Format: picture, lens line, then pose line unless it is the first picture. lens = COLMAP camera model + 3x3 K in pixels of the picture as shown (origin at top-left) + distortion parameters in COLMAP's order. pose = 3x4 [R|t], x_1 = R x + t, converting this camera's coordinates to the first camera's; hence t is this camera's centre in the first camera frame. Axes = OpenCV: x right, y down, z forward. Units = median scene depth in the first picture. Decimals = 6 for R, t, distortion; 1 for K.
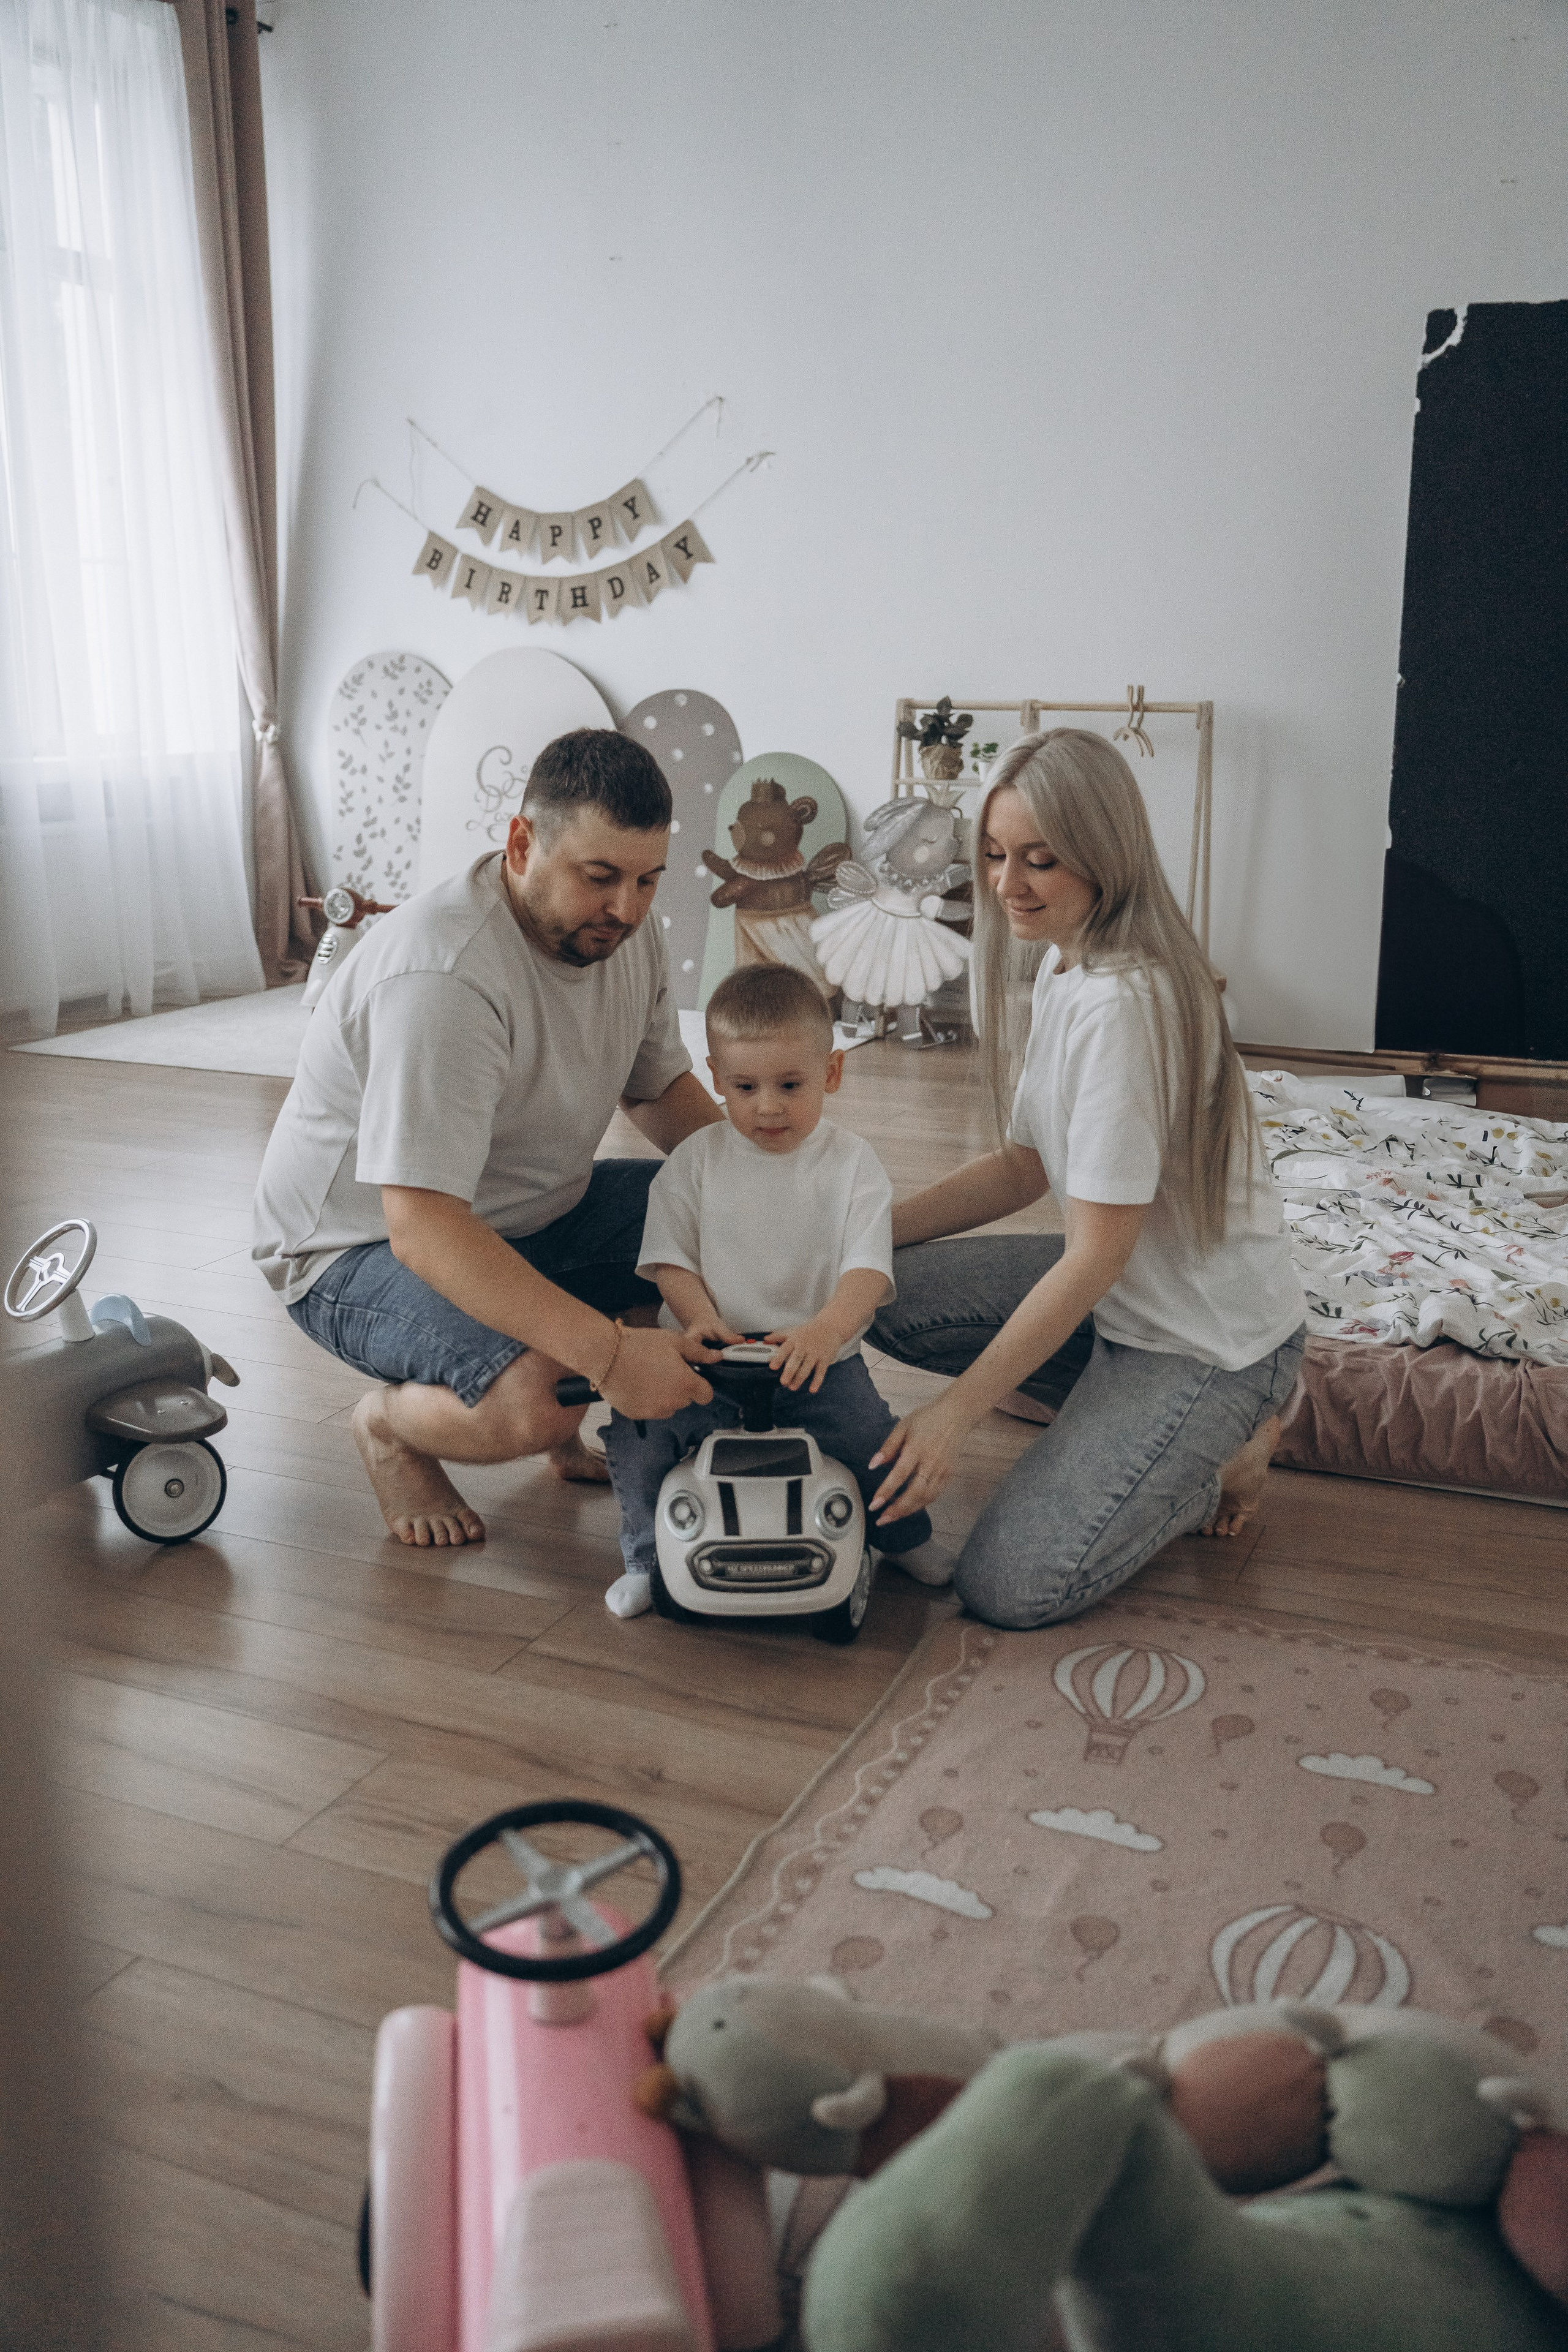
lens RADIAL K [[1994.4, 0, 786.1], [0, 1994.4, 1174.6], [0, 0, 1]] dist [-0.005947, 0.001384]
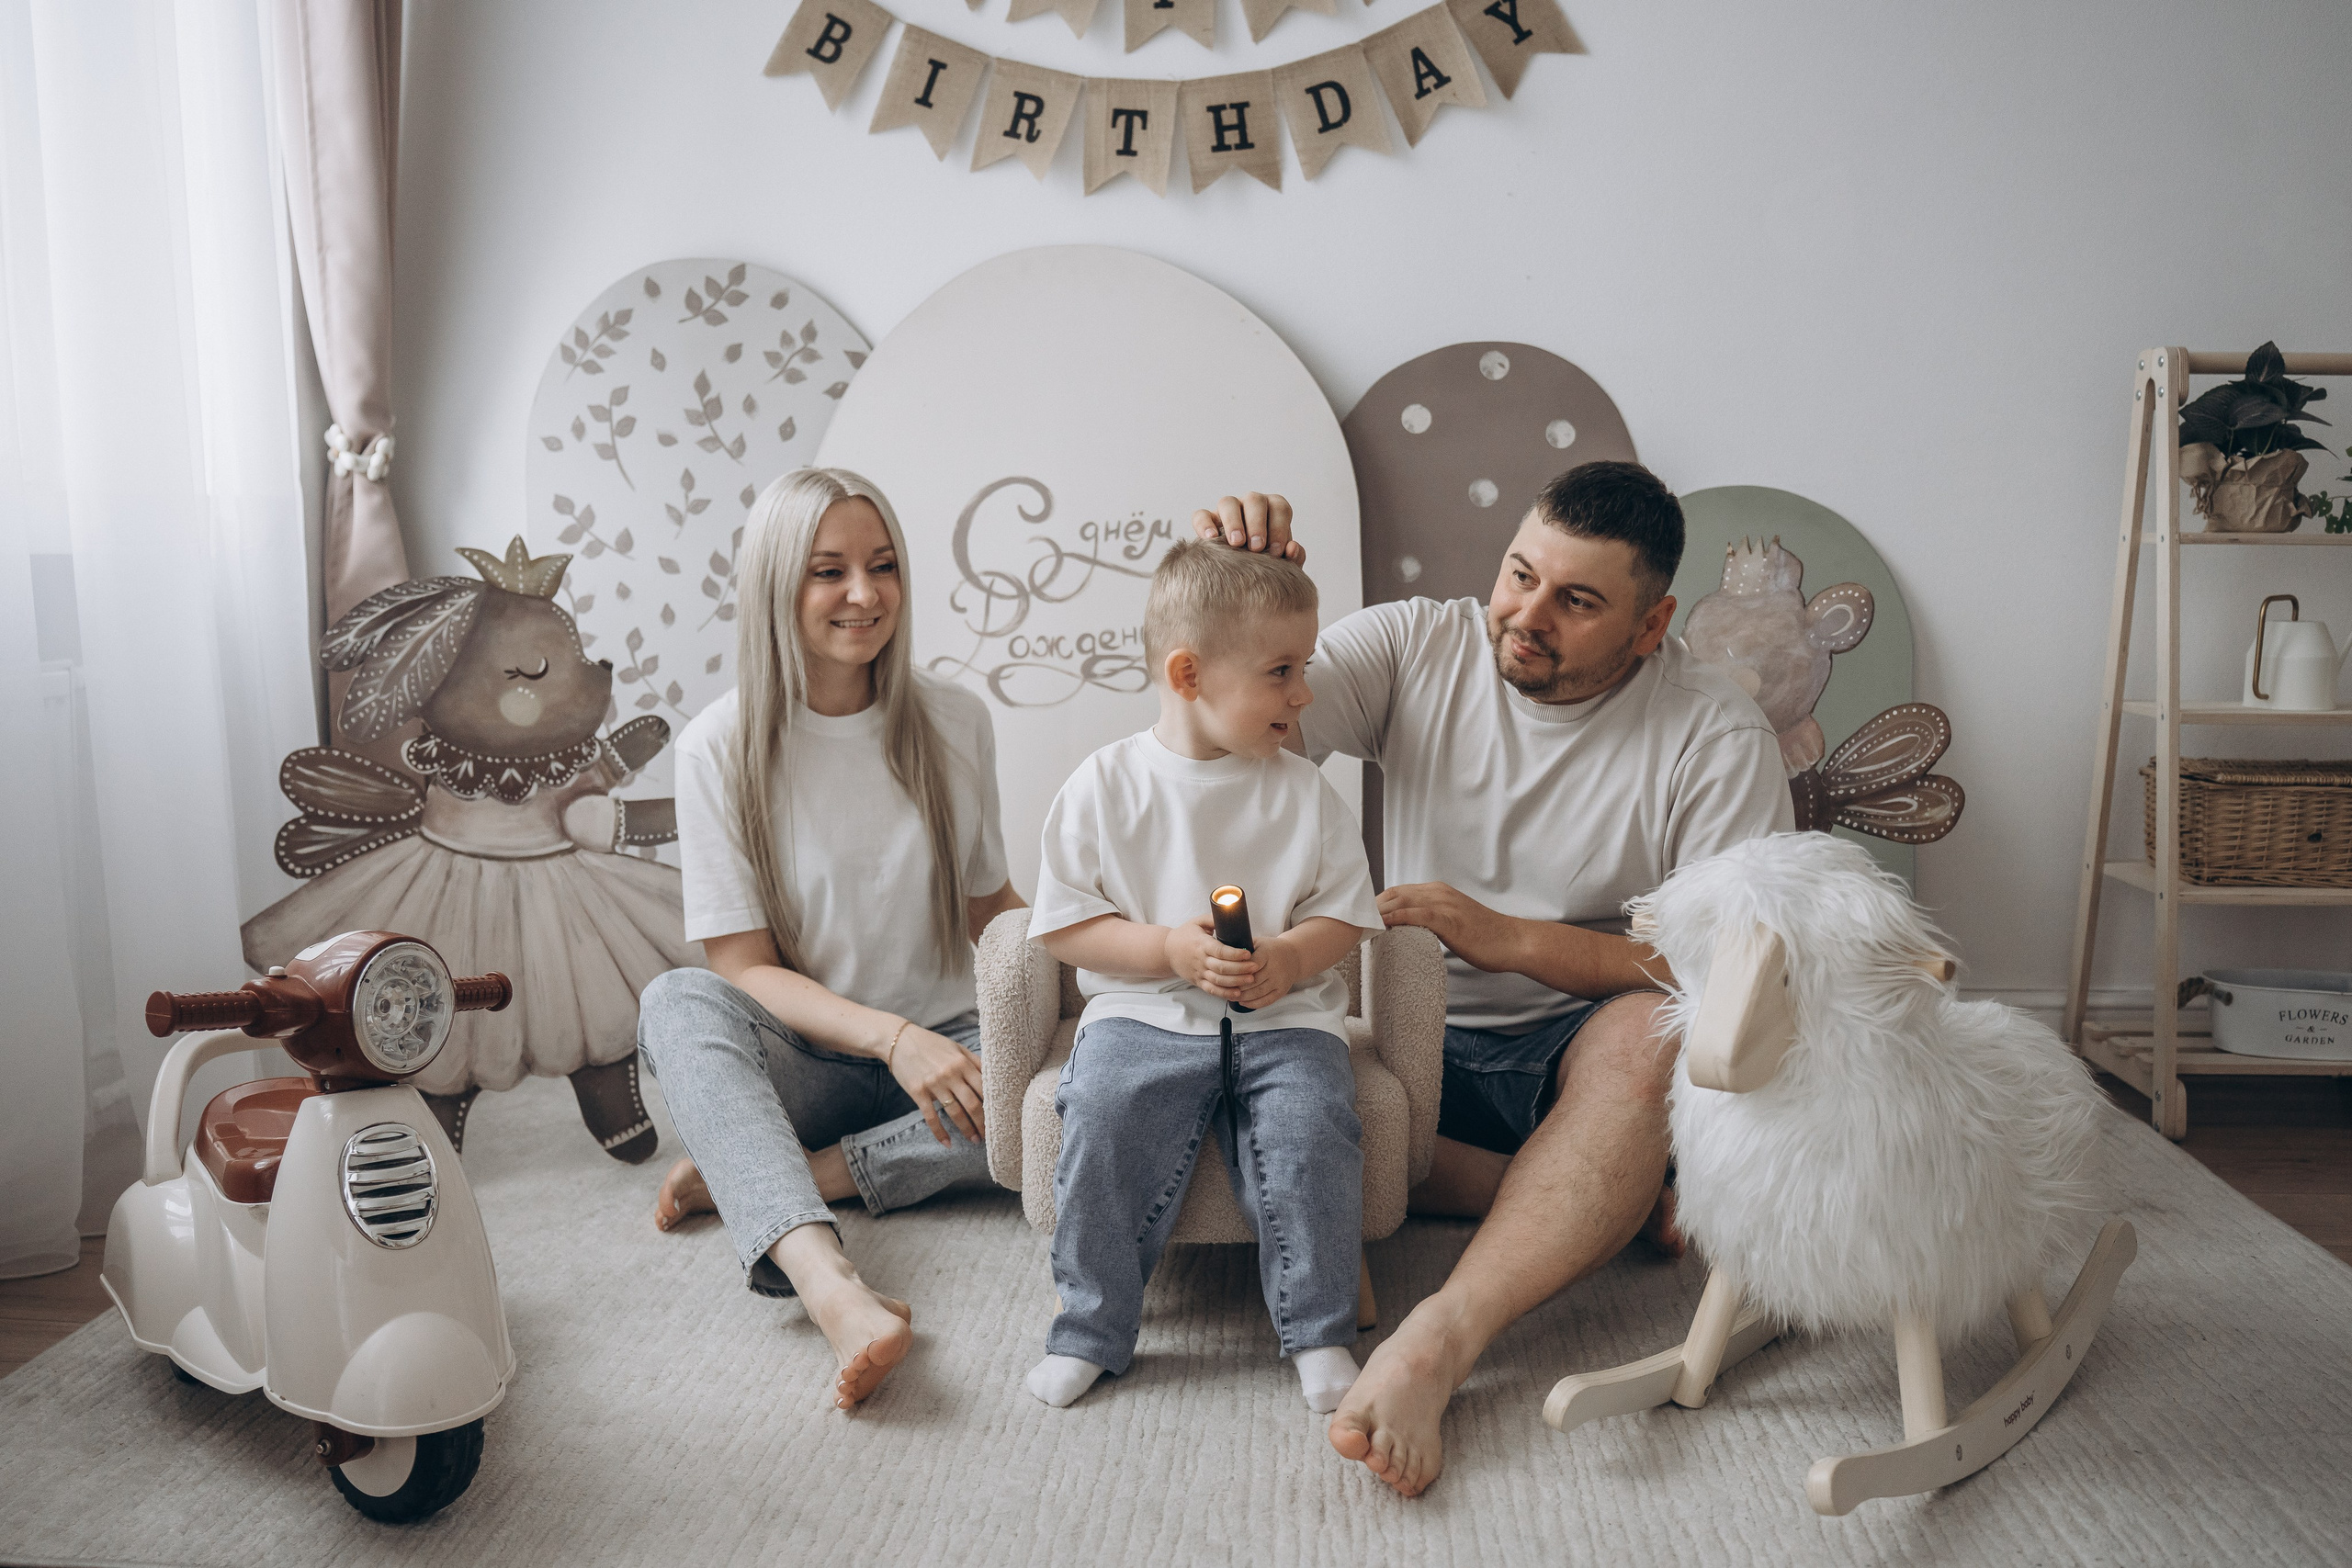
lens RADIAL K [[1982.3, 0, 1174.5], [0, 1982.3, 784.4], [0, 0, 1]] dist [-0.050343, -0.001725]
pose [[0.939211, -0.045248, 0.340345, -0.251802], [0.084183, 0.991368, -0.100510, -0.106381], [-0.332859, 0.123051, 0.934913, 0.604518]]
